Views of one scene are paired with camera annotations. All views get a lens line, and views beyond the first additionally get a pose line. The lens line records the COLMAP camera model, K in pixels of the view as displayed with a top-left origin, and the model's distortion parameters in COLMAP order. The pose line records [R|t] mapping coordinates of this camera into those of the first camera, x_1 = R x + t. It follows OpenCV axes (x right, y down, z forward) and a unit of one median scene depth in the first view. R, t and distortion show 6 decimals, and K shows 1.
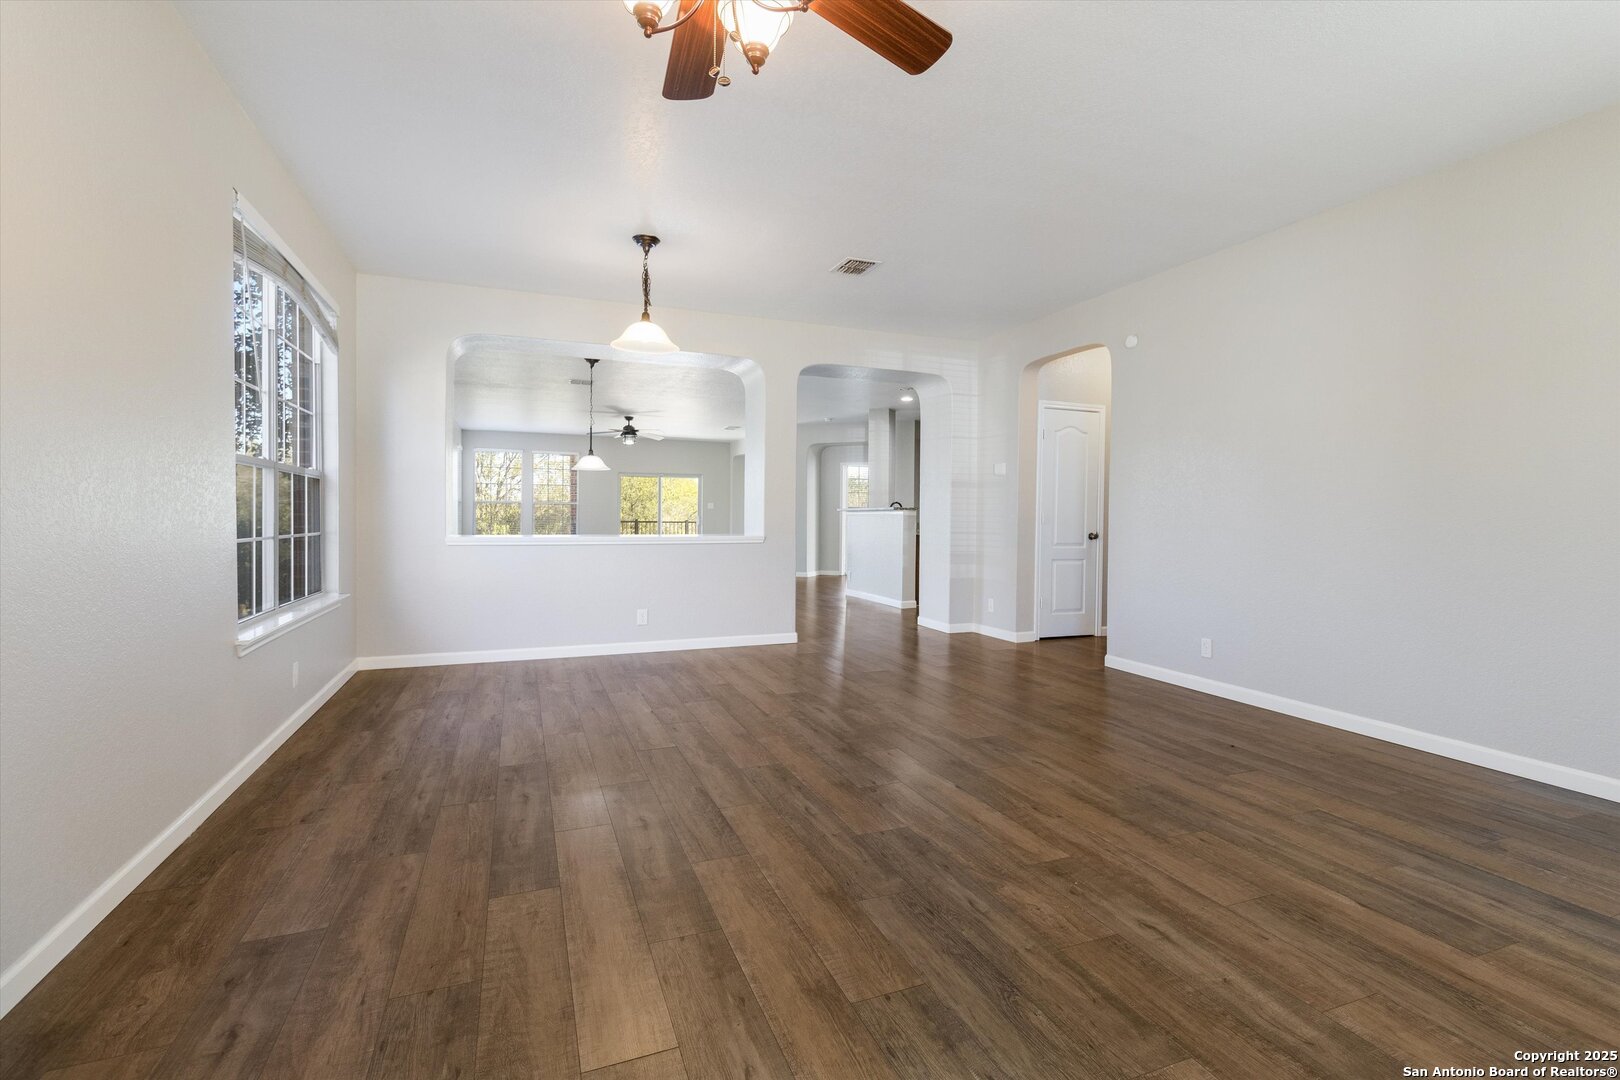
lens RADIAL K [[765.3, 0, 834.5], [0, 765.3, 517.1], [0, 0, 1]] dist [0.014657, -0.000317]
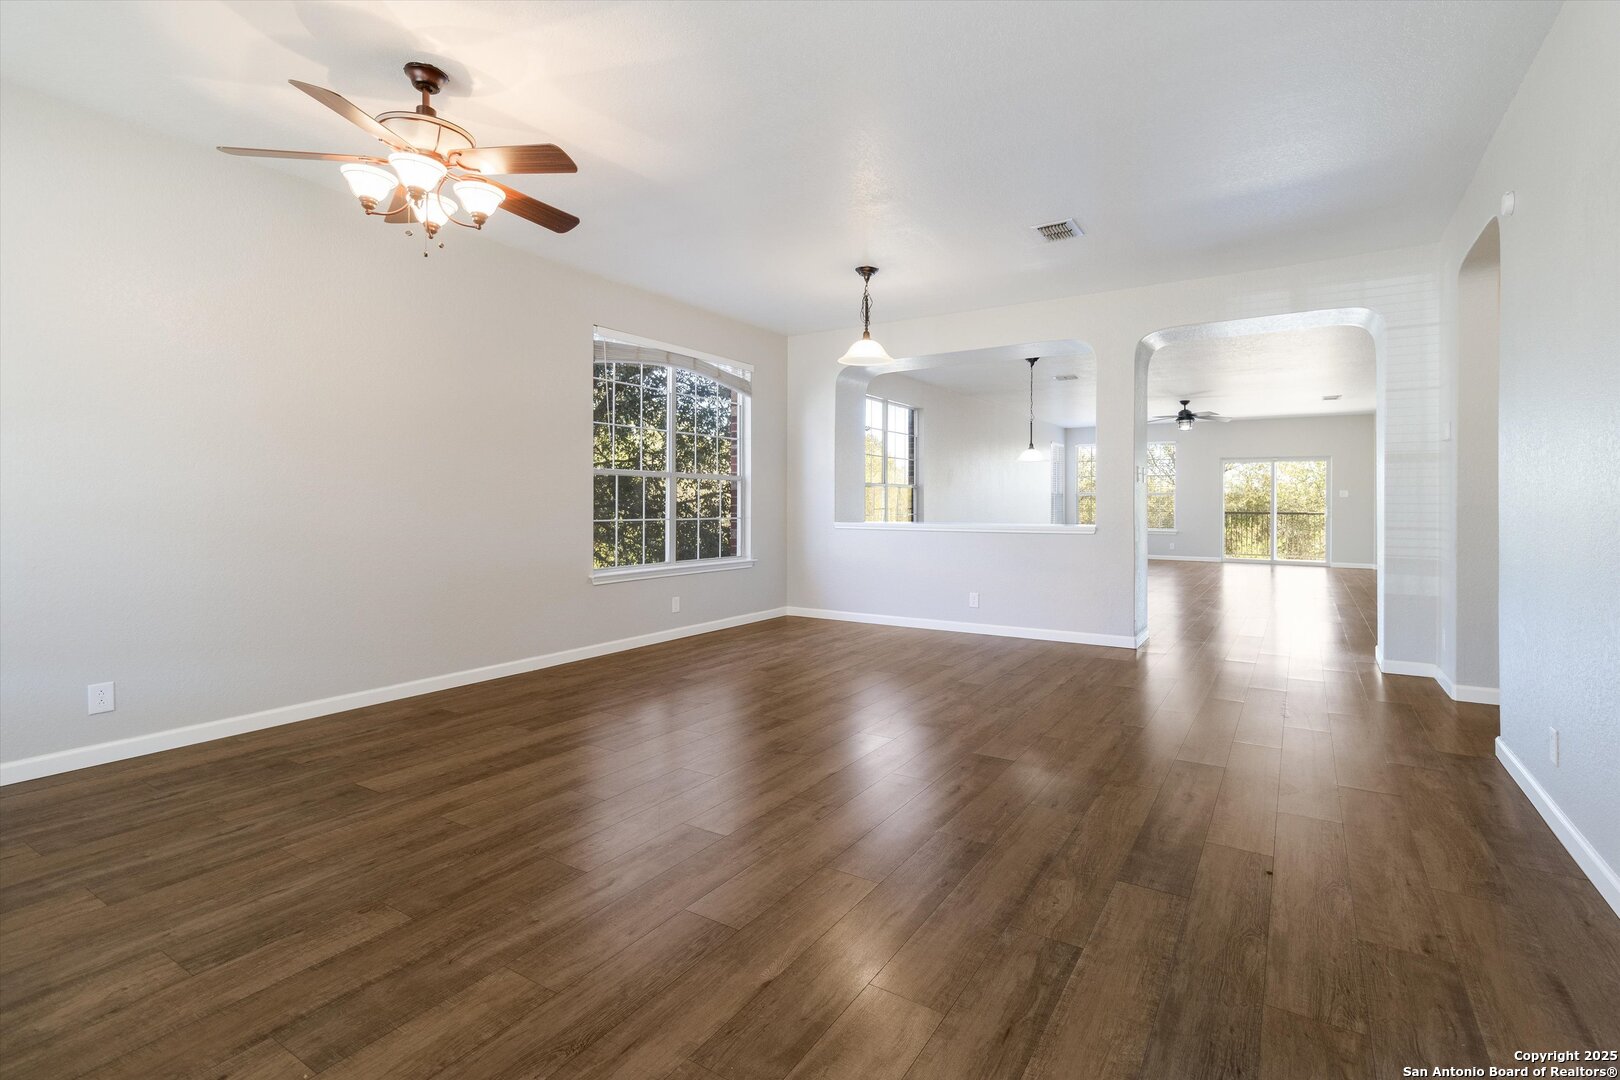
lens RADIAL K [[759.2, 0, 830.7], [0, 759.2, 505.4], [0, 0, 1]] dist [0.007710, -0.000252]
pose [[0.576575, -0.002639, -0.817040, 0.912446], [-0.000050, 0.999995, -0.003265, 0.002686], [0.817044, 0.001924, 0.576572, 0.395208]]
